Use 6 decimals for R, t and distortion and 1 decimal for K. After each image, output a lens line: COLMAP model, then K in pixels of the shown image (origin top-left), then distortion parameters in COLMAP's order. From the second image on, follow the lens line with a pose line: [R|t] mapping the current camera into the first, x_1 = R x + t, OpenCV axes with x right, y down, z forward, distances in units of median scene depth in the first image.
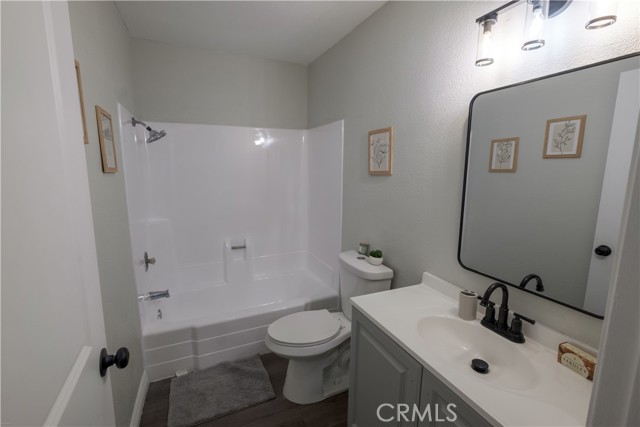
lens RADIAL K [[281.0, 0, 314.7], [0, 281.0, 208.0], [0, 0, 1]] dist [-0.001347, 0.000140]
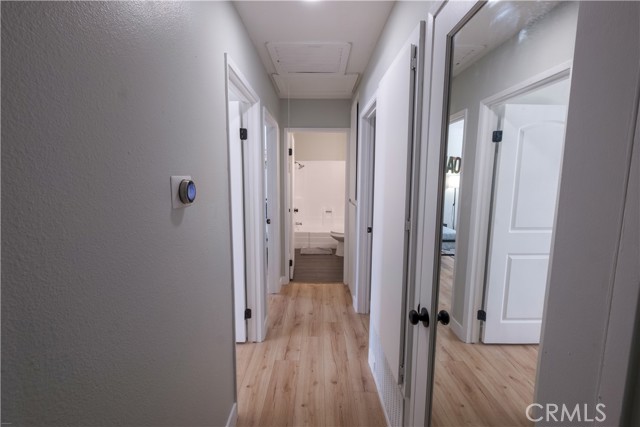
lens RADIAL K [[284.8, 0, 319.0], [0, 284.8, 208.1], [0, 0, 1]] dist [-0.001974, -0.000162]
pose [[0.918175, 0.046099, -0.393483, 0.740303], [-0.062349, 0.997644, -0.028608, 0.226654], [0.391237, 0.050800, 0.918887, -1.537587]]
